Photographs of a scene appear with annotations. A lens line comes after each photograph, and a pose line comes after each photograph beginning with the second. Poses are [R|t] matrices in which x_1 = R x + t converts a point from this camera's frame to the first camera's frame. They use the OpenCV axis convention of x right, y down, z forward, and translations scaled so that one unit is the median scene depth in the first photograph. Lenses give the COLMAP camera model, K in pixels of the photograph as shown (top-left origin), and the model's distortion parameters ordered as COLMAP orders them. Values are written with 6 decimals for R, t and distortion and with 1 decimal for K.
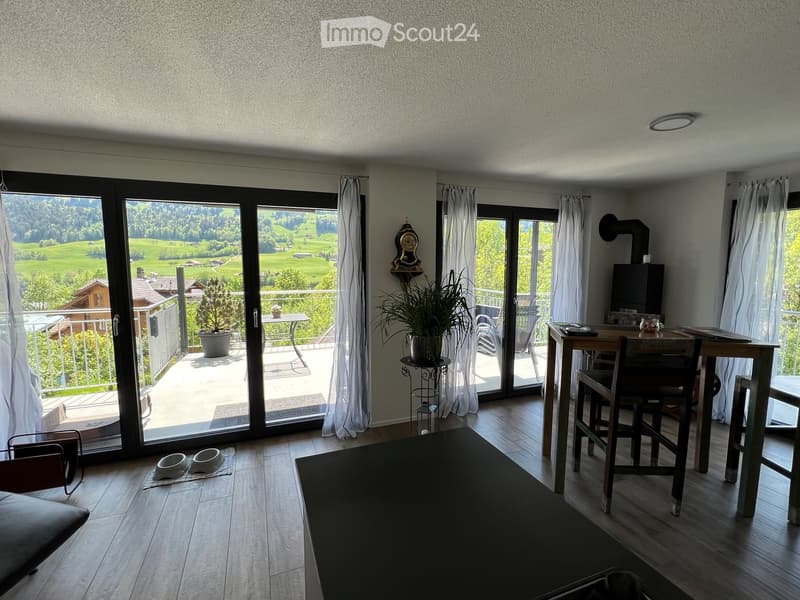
lens RADIAL K [[370.0, 0, 405.9], [0, 370.0, 303.3], [0, 0, 1]] dist [-0.004671, 0.000848]
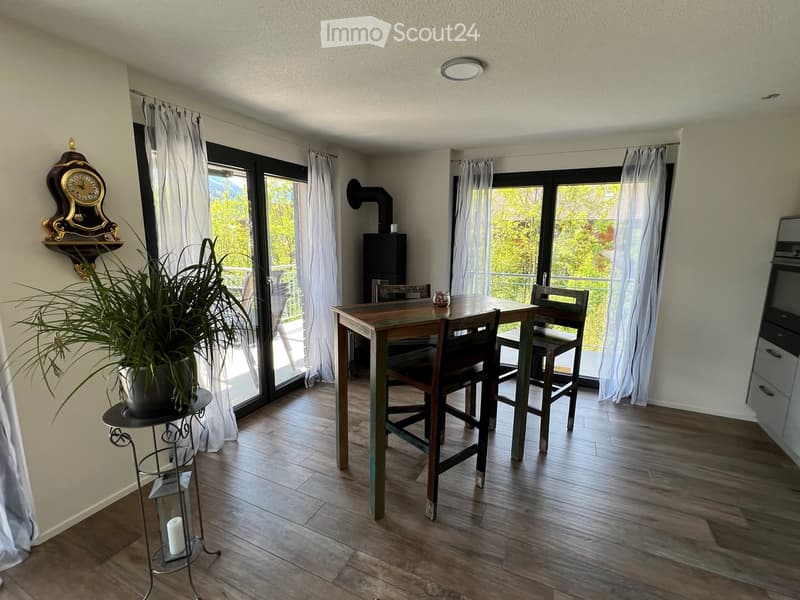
lens RADIAL K [[370.0, 0, 399.0], [0, 370.0, 301.0], [0, 0, 1]] dist [-0.004671, 0.000848]
pose [[0.741172, -0.112585, 0.661808, -0.023269], [0.065424, 0.993258, 0.095700, -0.021759], [-0.668120, -0.027632, 0.743540, 0.269296]]
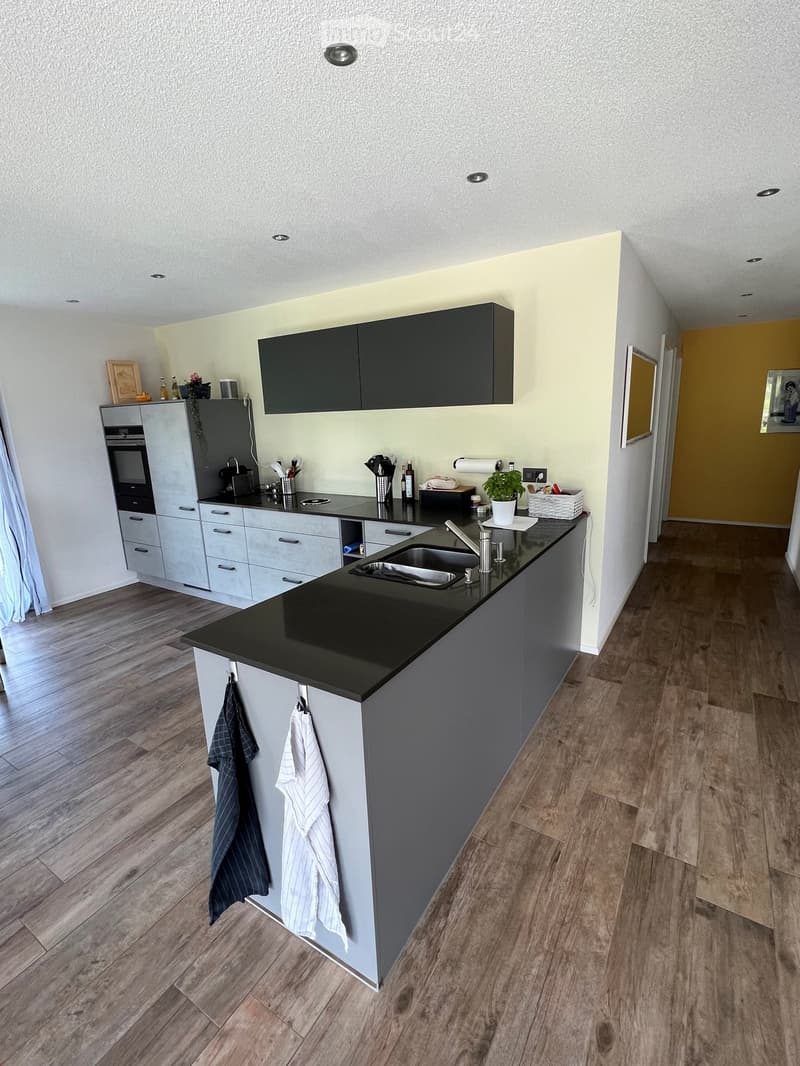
lens RADIAL K [[493.0, 0, 406.8], [0, 493.0, 531.0], [0, 0, 1]] dist [-0.004671, 0.000848]
pose [[-0.589427, -0.170879, 0.789542, -0.326280], [0.115894, 0.949374, 0.291991, -0.043169], [-0.799465, 0.263610, -0.539782, 0.439249]]
